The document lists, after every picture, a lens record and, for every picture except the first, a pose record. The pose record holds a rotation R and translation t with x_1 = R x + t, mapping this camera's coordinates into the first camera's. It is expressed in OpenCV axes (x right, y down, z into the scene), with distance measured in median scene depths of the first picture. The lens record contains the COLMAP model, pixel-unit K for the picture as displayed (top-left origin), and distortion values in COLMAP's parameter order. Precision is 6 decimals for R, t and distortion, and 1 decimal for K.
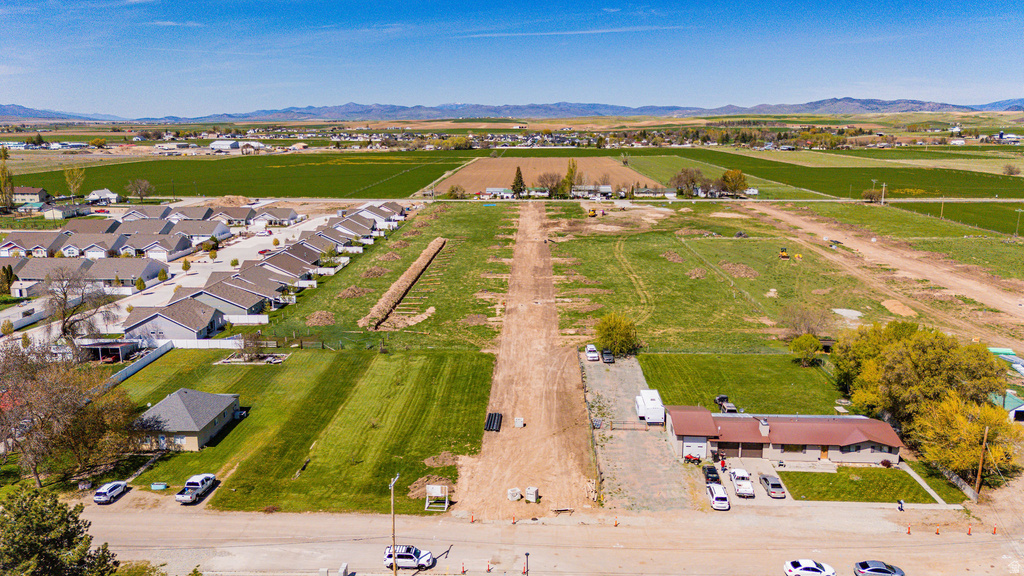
lens RADIAL K [[756.0, 0, 511.6], [0, 756.0, 284.6], [0, 0, 1]] dist [0.088232, -0.089657]
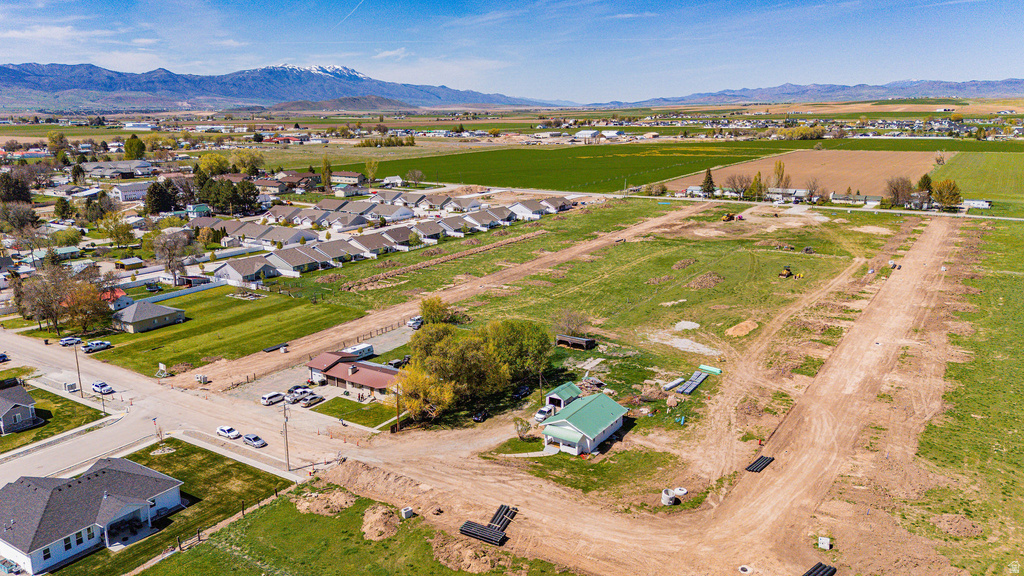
lens RADIAL K [[756.0, 0, 511.6], [0, 756.0, 284.6], [0, 0, 1]] dist [0.088232, -0.089657]
pose [[0.853865, 0.112976, -0.508086, 0.336599], [-0.101502, 0.993561, 0.050345, -0.022516], [0.510502, 0.008584, 0.859833, -0.033801]]
